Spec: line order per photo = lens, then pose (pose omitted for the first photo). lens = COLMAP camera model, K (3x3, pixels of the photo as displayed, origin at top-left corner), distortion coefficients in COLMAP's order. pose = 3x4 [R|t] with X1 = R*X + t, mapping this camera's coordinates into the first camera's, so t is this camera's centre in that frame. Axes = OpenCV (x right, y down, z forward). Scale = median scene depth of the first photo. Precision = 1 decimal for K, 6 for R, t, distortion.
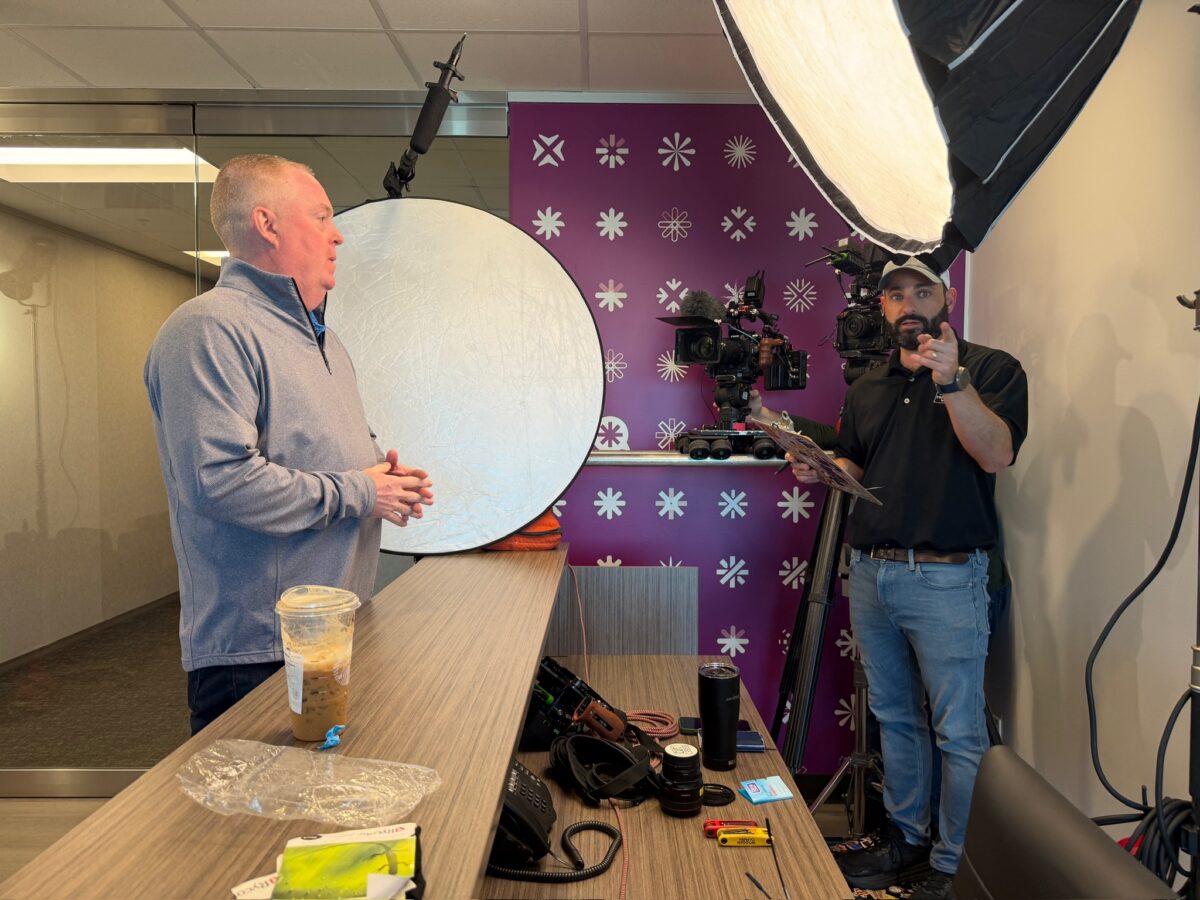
lens RADIAL K [[868.6, 0, 600.8], [0, 868.6, 446.8], [0, 0, 1]] dist [-0.005919, -0.003427]
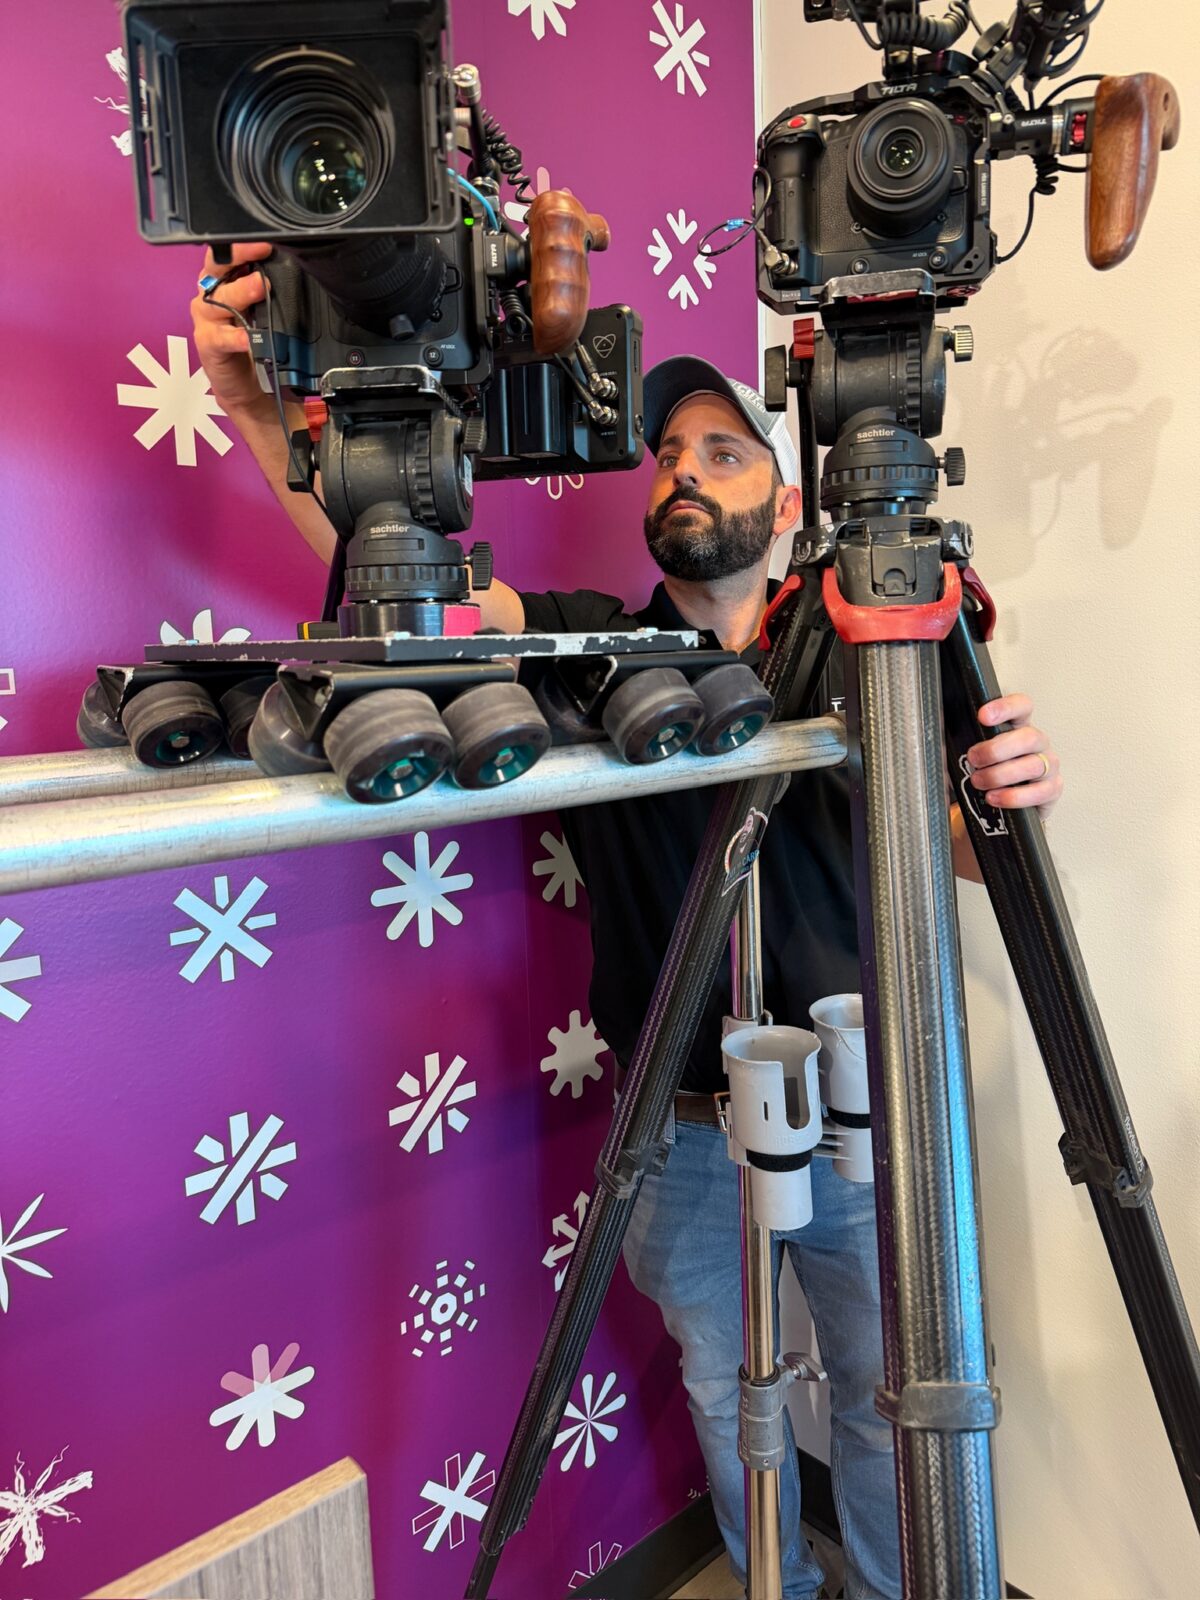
lens RADIAL K [[1158.1, 0, 598.5], [0, 1158.1, 795.8], [0, 0, 1]] dist [-0.005919, -0.003427]
pose [[0.658574, -0.127723, 0.741597, -0.032137], [0.058850, 0.991214, 0.118452, -0.010649], [-0.750211, -0.034367, 0.660305, 0.677522]]
